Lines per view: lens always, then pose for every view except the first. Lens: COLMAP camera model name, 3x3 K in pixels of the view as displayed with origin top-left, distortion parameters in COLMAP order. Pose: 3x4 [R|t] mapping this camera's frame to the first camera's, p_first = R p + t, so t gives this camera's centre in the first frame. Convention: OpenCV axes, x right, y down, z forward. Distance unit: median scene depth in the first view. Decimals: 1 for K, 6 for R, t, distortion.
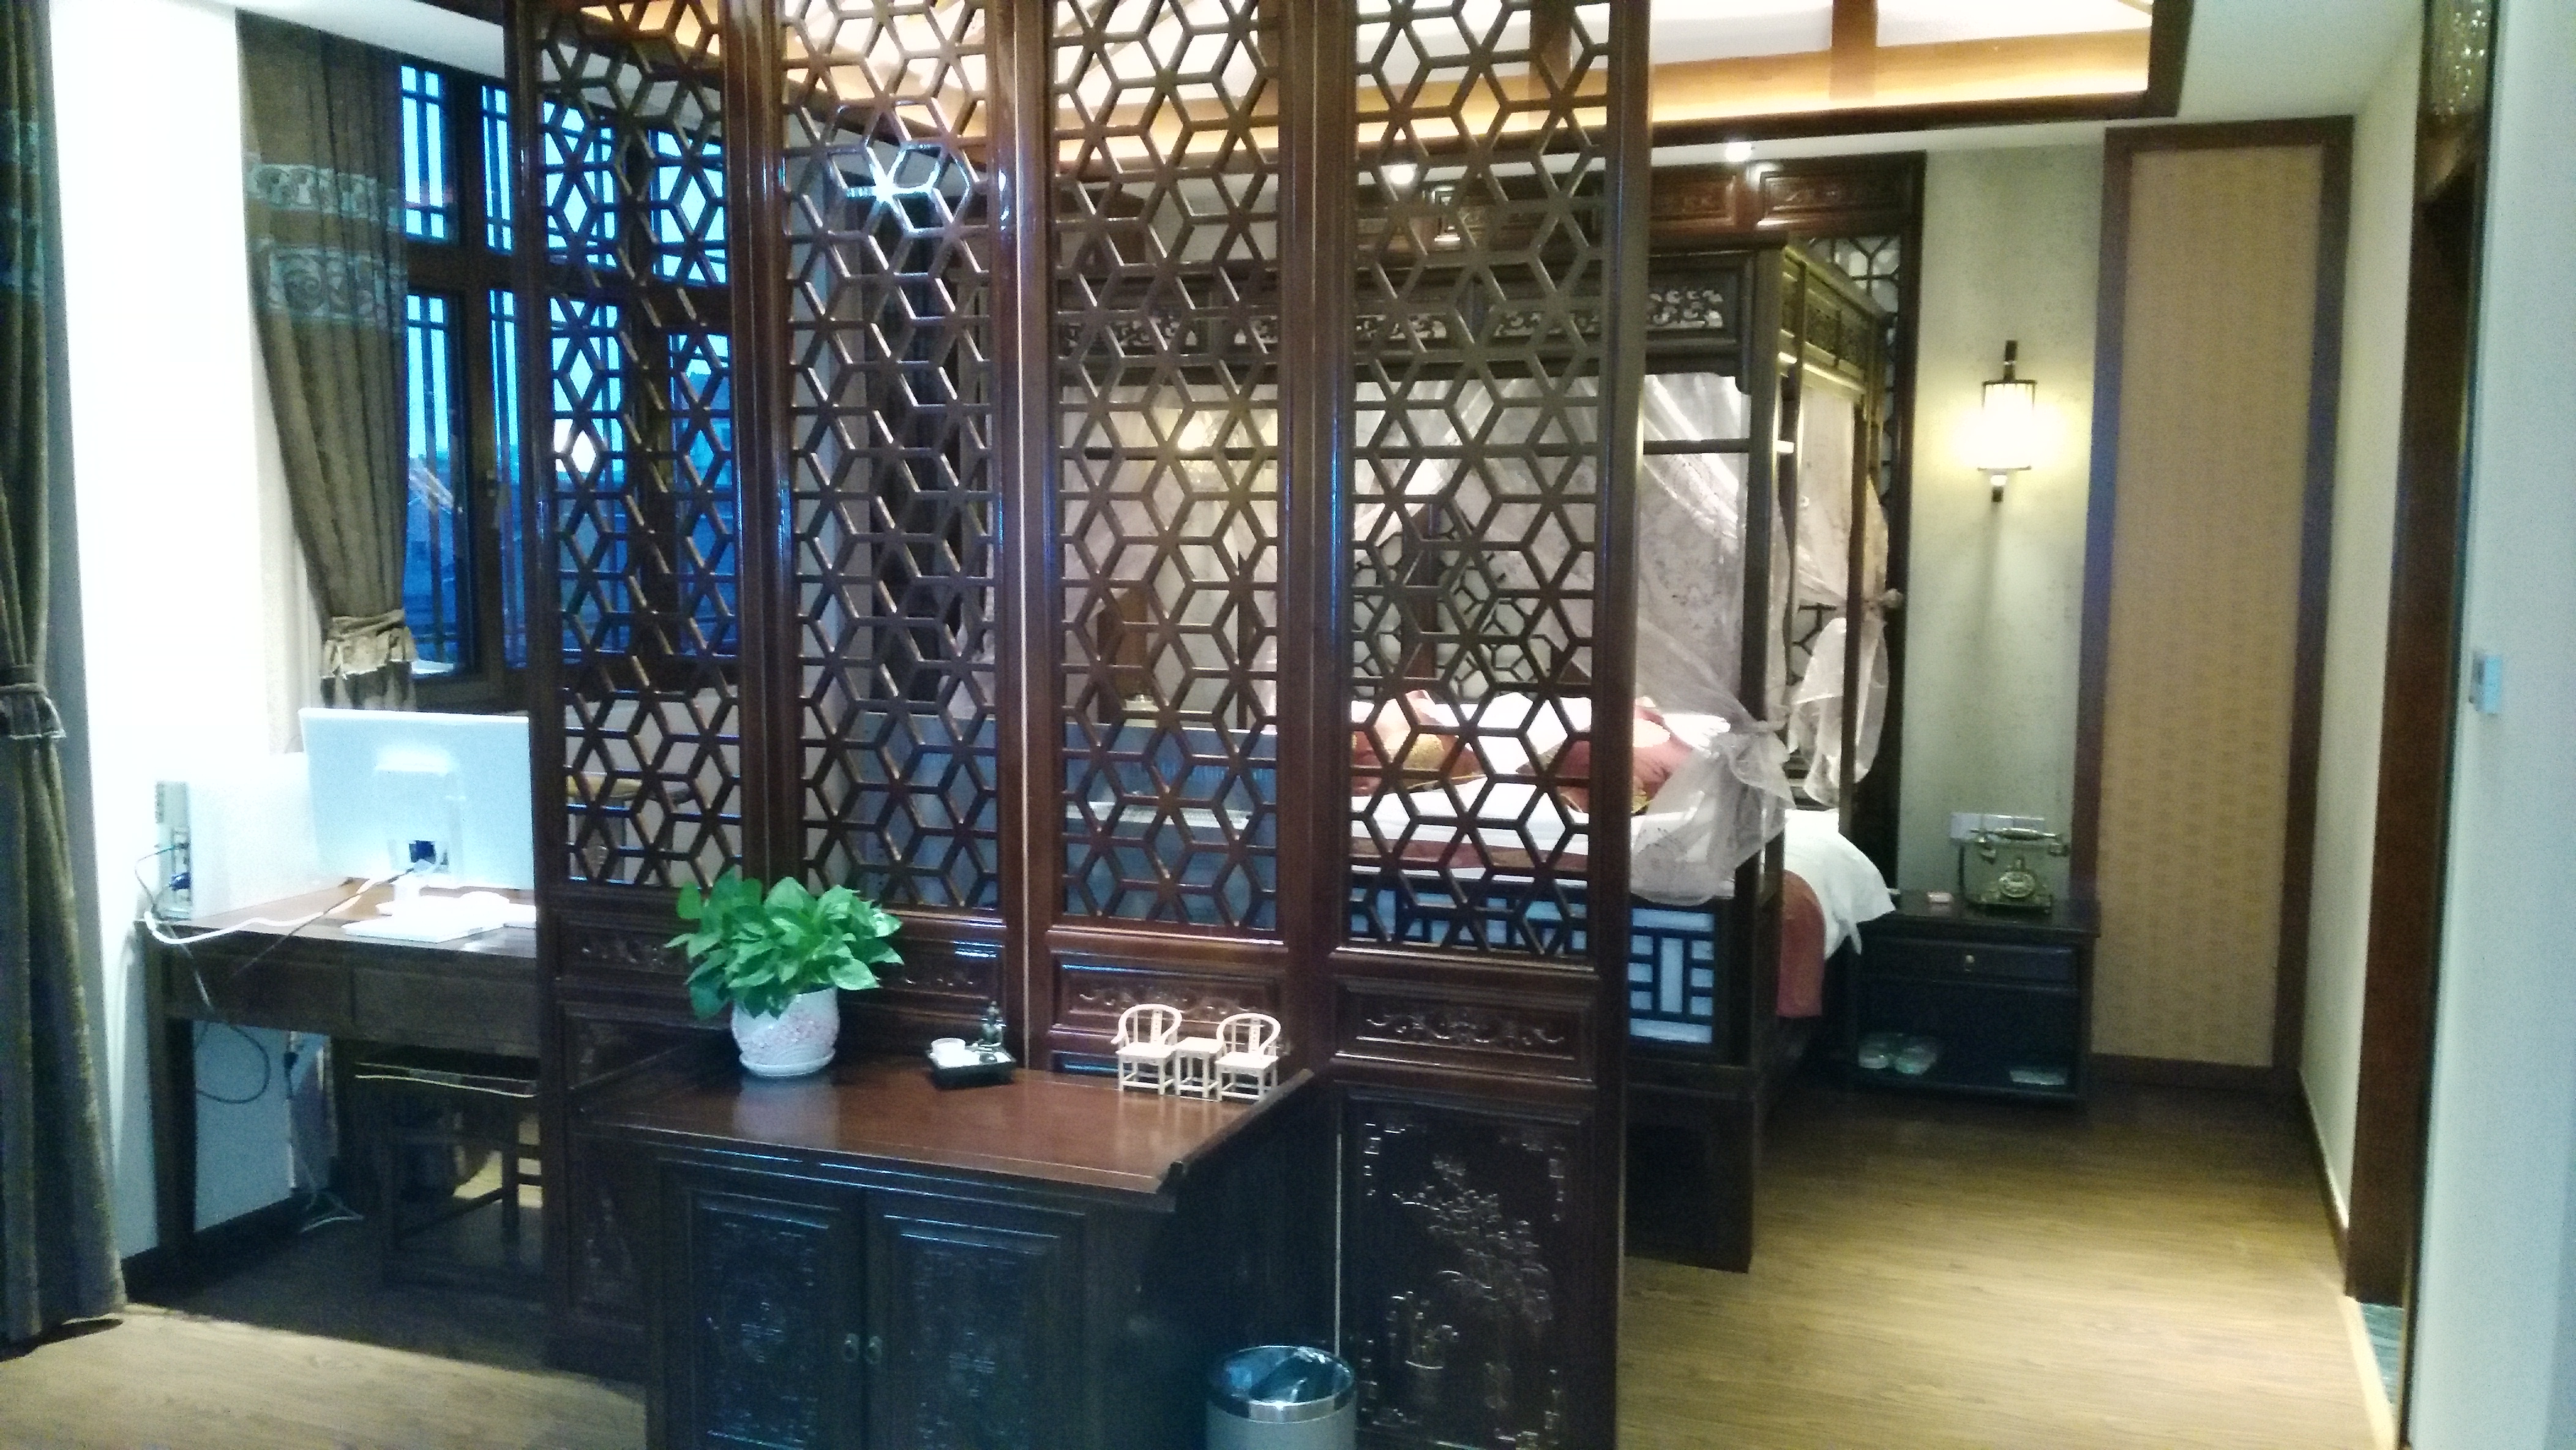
lens RADIAL K [[2114.1, 0, 1270.1], [0, 2114.1, 729.2], [0, 0, 1]] dist [0.032688, -0.081839]
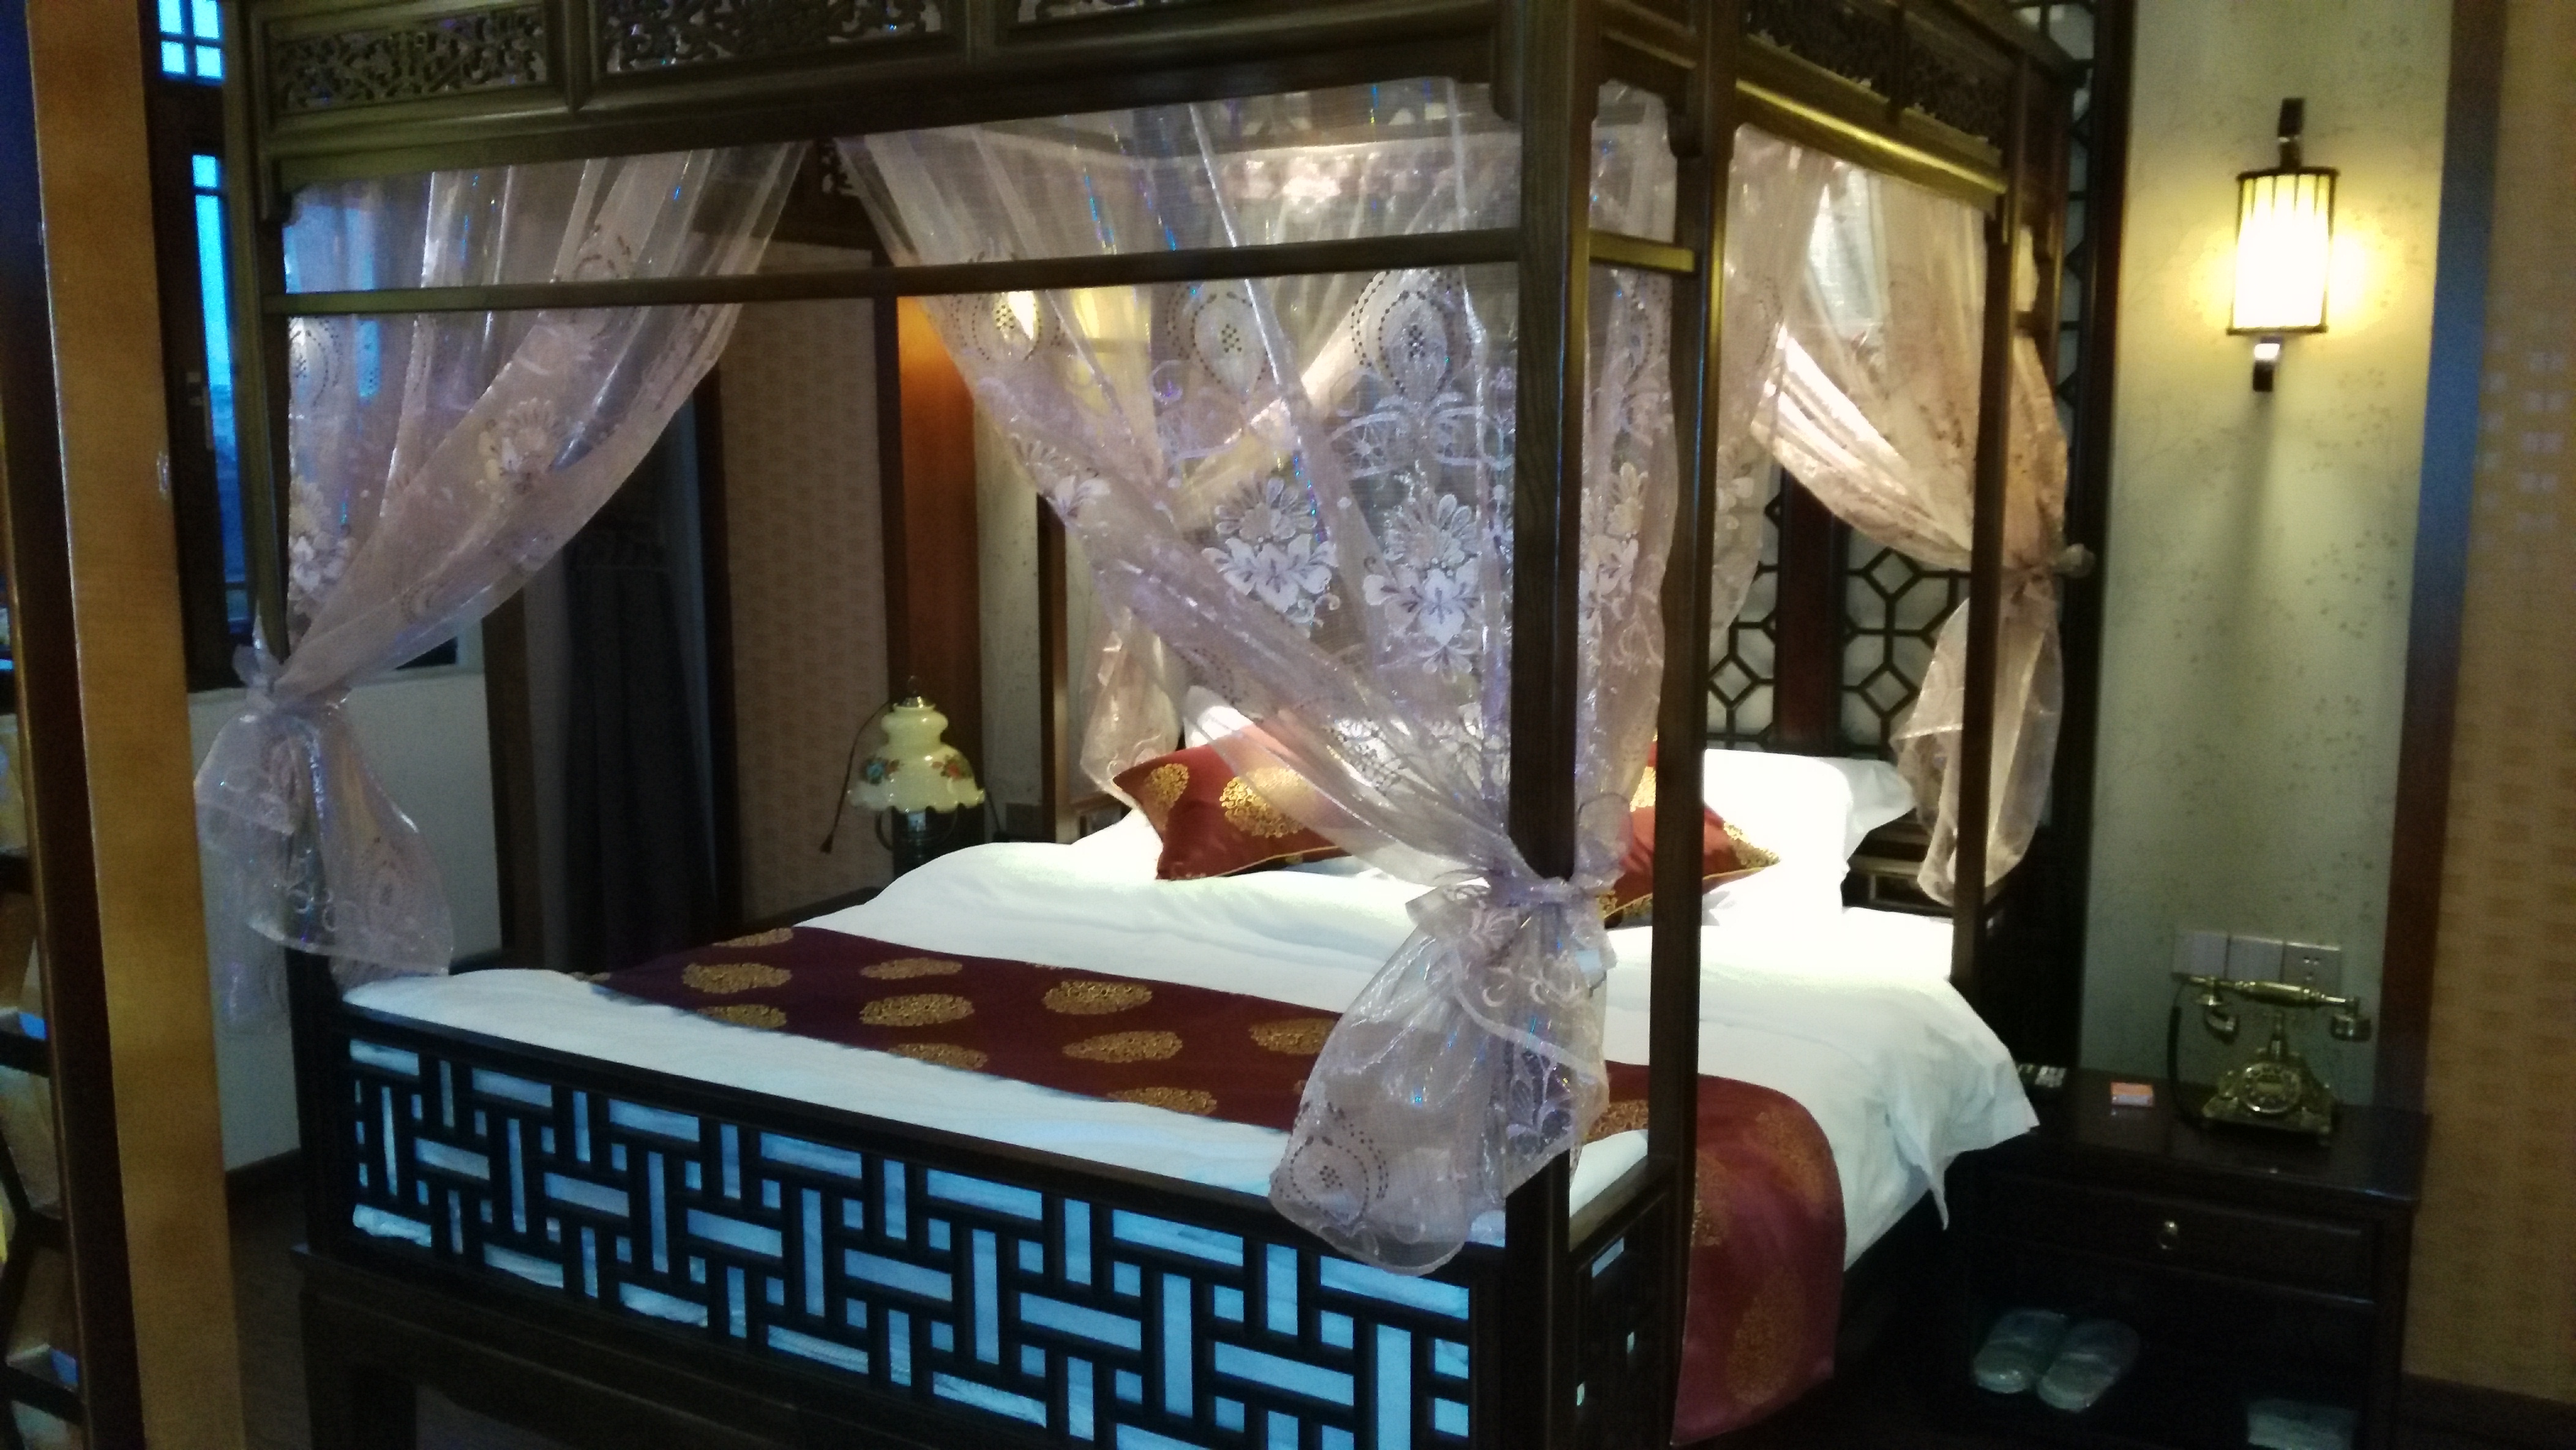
lens RADIAL K [[2114.1, 0, 1303.2], [0, 2114.1, 728.9], [0, 0, 1]] dist [0.032688, -0.081839]
pose [[0.988507, 0.013869, -0.150540, 0.179754], [-0.008094, 0.999210, 0.038909, -0.037771], [0.150960, -0.037243, 0.987838, 0.408233]]
